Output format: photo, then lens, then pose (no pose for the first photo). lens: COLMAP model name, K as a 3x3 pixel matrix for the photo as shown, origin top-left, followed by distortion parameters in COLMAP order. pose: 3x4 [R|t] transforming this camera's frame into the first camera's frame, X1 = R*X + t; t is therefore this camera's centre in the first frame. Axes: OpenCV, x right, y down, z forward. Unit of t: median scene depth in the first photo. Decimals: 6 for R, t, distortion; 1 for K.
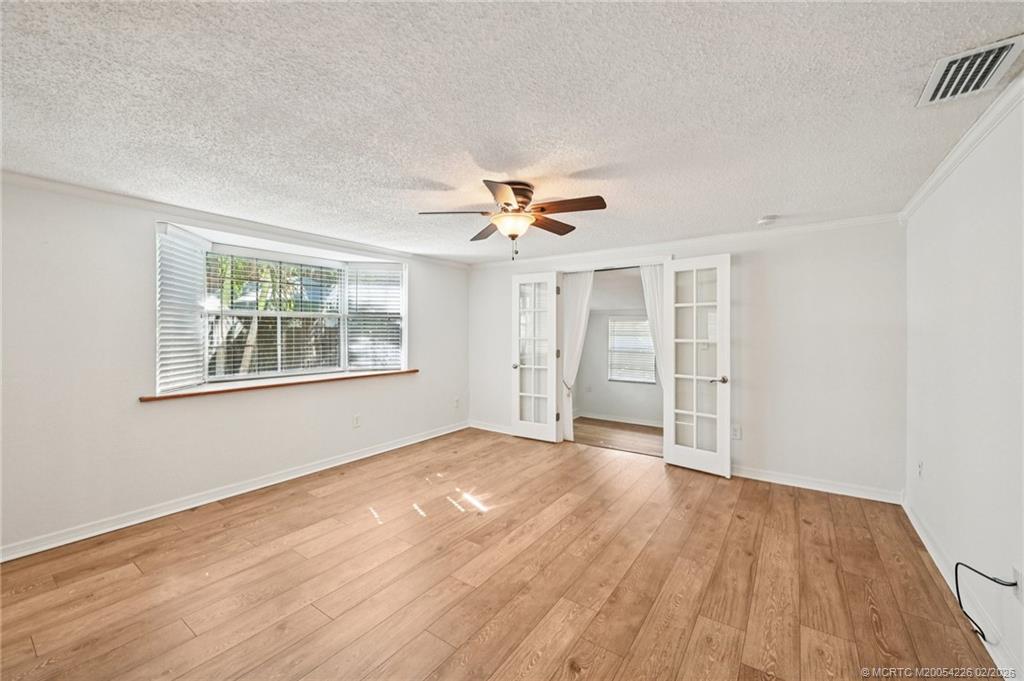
lens RADIAL K [[410.0, 0, 508.8], [0, 410.0, 334.5], [0, 0, 1]] dist [-0.001886, -0.000148]
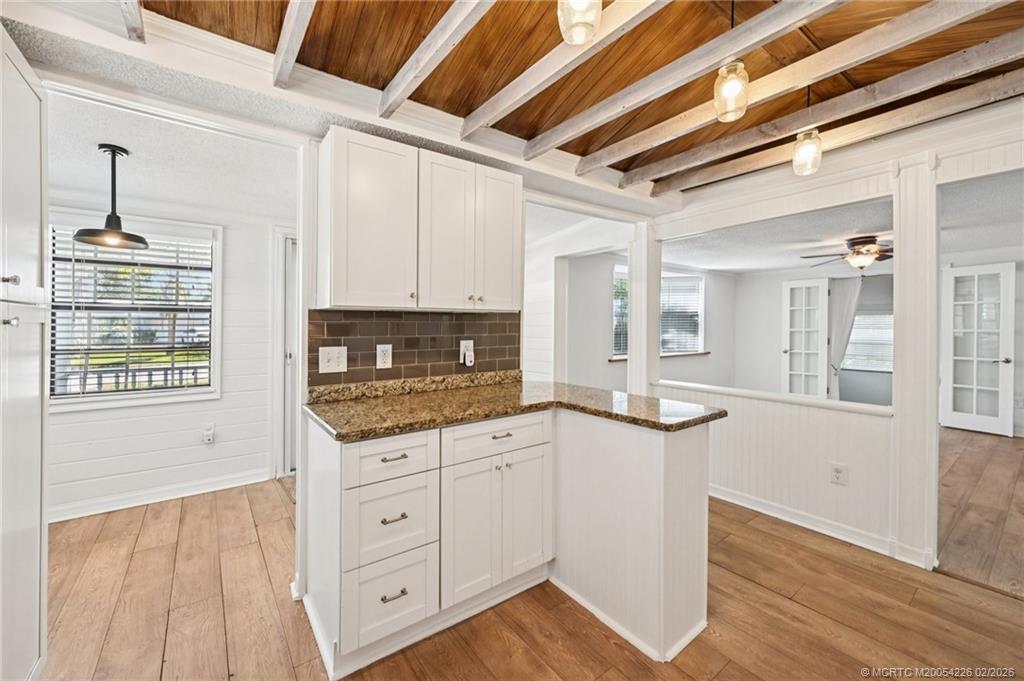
lens RADIAL K [[410.0, 0, 516.0], [0, 410.0, 334.4], [0, 0, 1]] dist [-0.001886, -0.000148]
pose [[0.949969, 0.003004, -0.312330, -0.419800], [0.000512, 0.999937, 0.011178, 0.009630], [0.312344, -0.010778, 0.949908, -0.545210]]
